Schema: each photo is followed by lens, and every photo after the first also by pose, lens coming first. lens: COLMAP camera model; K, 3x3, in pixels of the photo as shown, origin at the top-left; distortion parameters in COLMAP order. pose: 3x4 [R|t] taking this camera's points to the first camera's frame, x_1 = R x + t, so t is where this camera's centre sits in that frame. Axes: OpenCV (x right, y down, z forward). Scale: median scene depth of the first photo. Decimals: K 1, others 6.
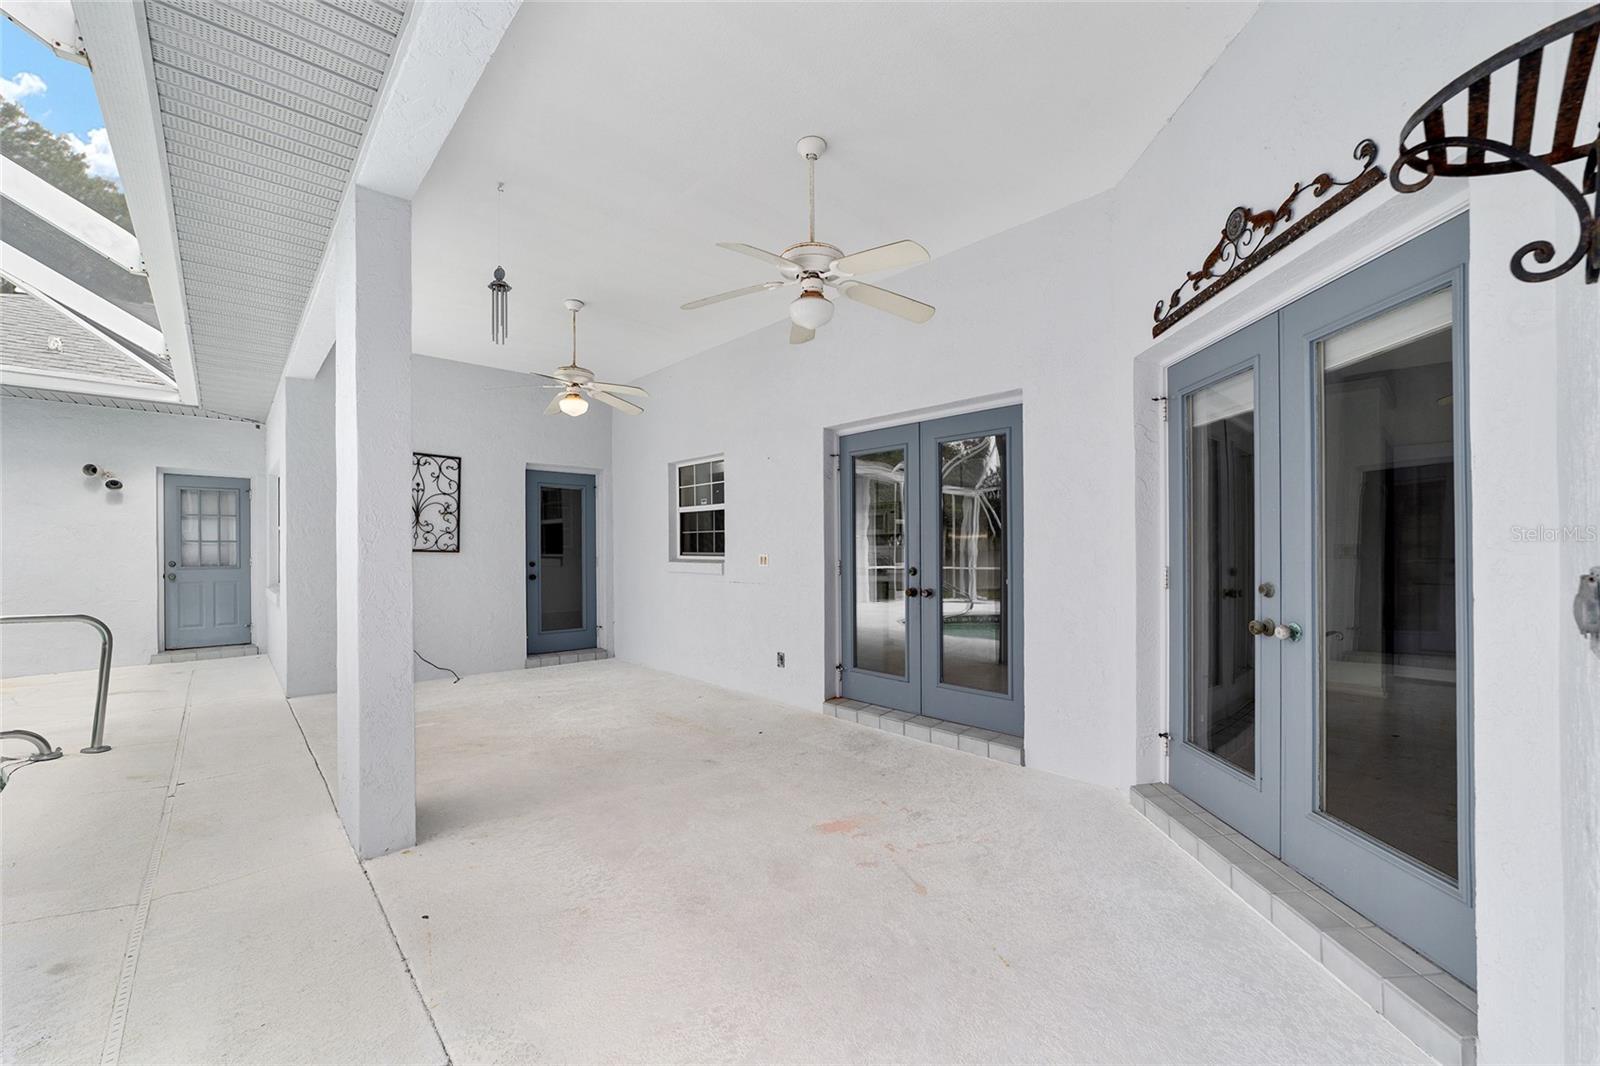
lens RADIAL K [[615.8, 0, 800.0], [0, 615.8, 533.0], [0, 0, 1]] dist [0.000687, 0.000079]
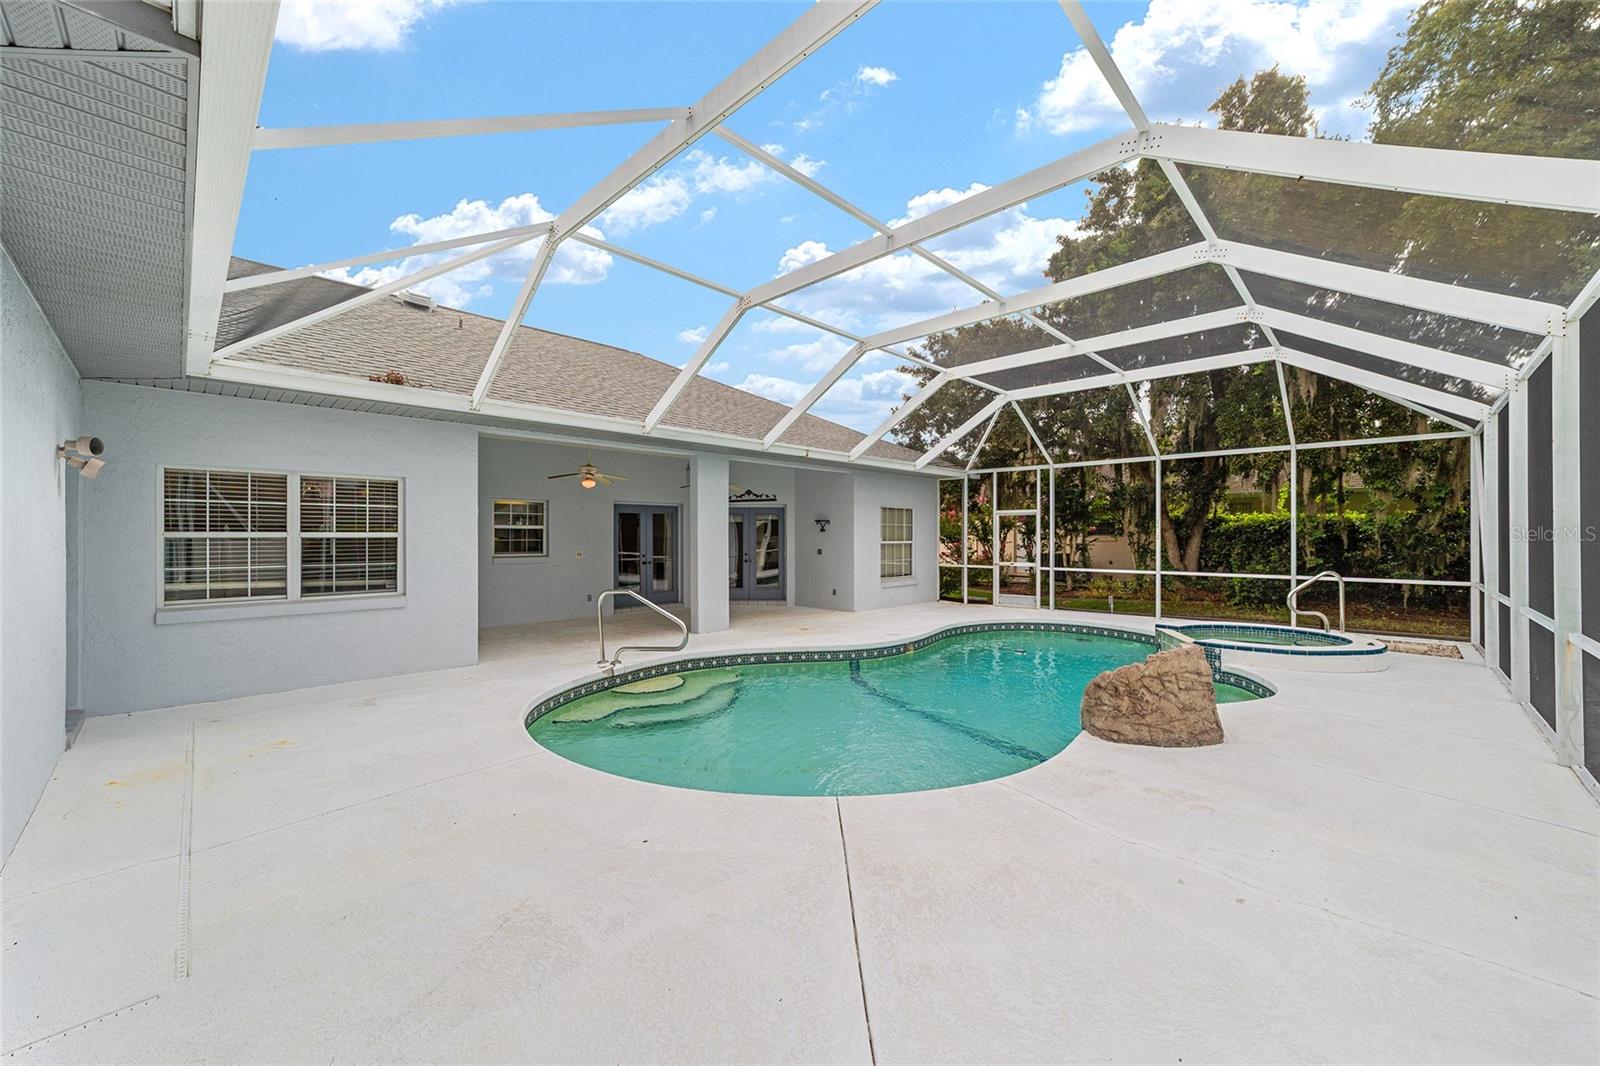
lens RADIAL K [[609.3, 0, 800.0], [0, 609.3, 533.0], [0, 0, 1]] dist [0.002783, 0.000425]
pose [[-0.051849, 0.011187, 0.998592, -2.056251], [-0.023709, 0.999642, -0.012430, -0.021050], [-0.998373, -0.024320, -0.051565, 0.323743]]
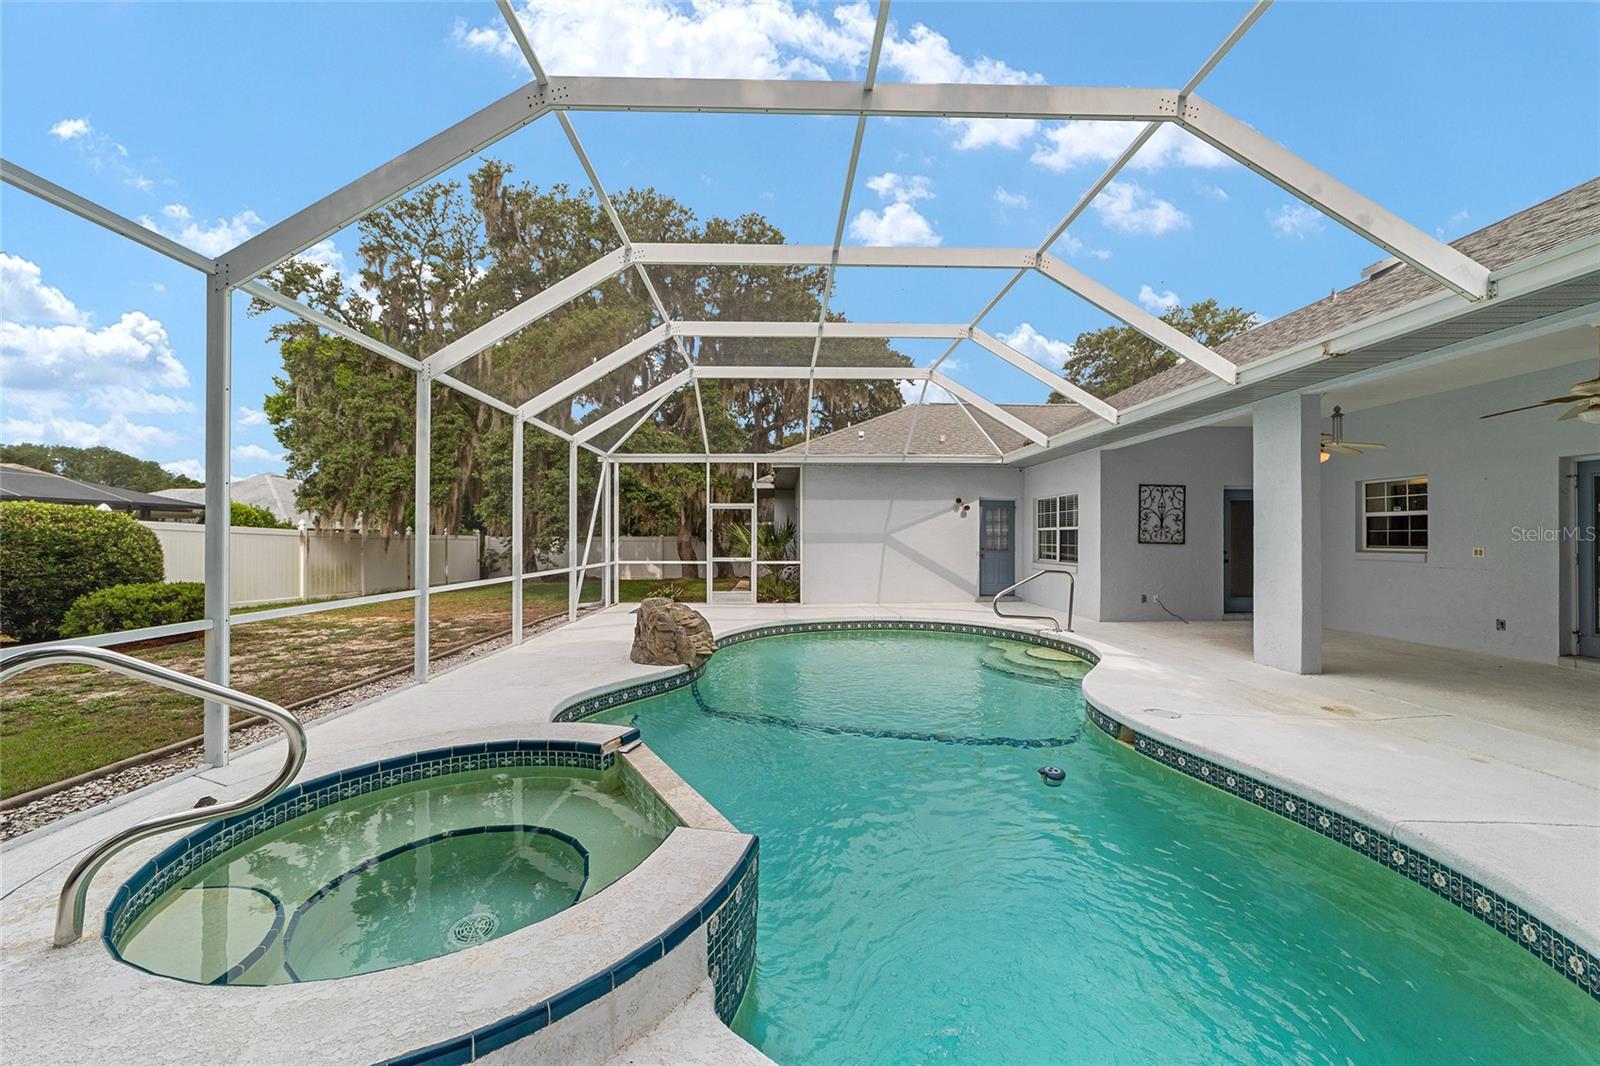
lens RADIAL K [[609.3, 0, 800.0], [0, 609.3, 533.0], [0, 0, 1]] dist [0.002783, 0.000425]
pose [[0.749592, -0.002473, -0.661895, -0.268781], [0.013605, 0.999839, 0.011672, -0.032997], [0.661760, -0.017755, 0.749506, -0.942481]]
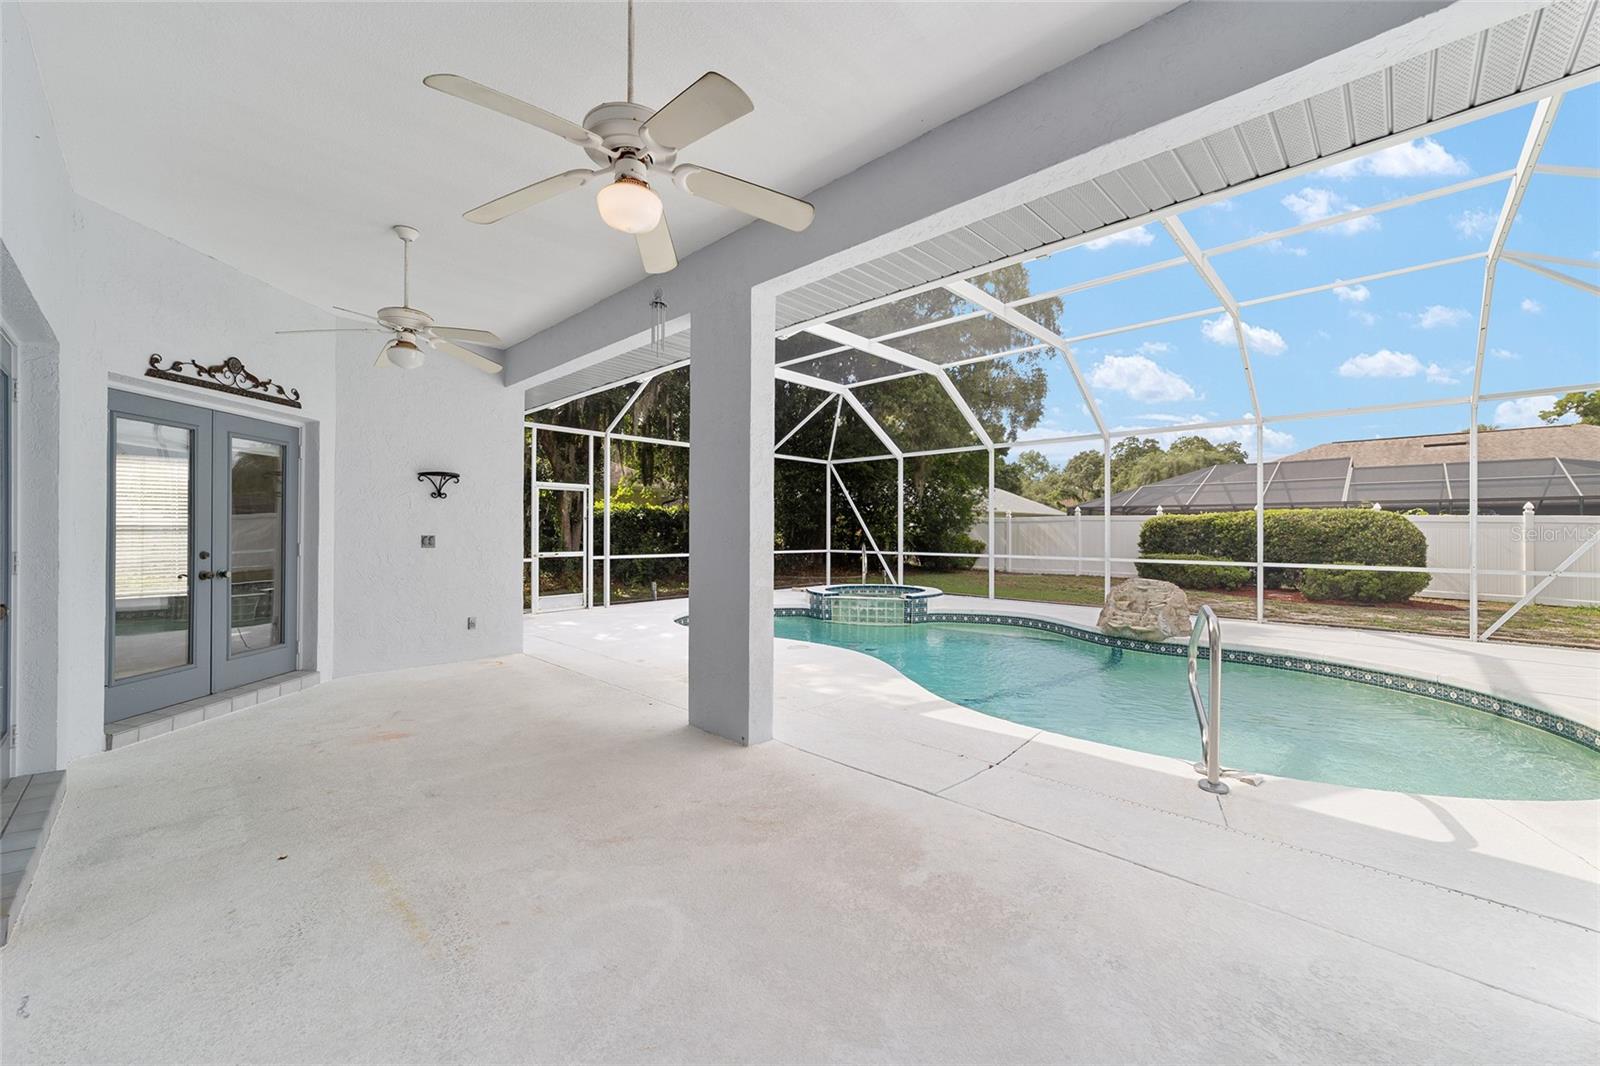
lens RADIAL K [[636.2, 0, 800.0], [0, 636.2, 533.0], [0, 0, 1]] dist [0.001444, 0.000168]
pose [[-0.999232, 0.004054, -0.038986, -0.395308], [0.004891, 0.999759, -0.021399, 0.030134], [0.038890, -0.021573, -0.999011, 1.227863]]
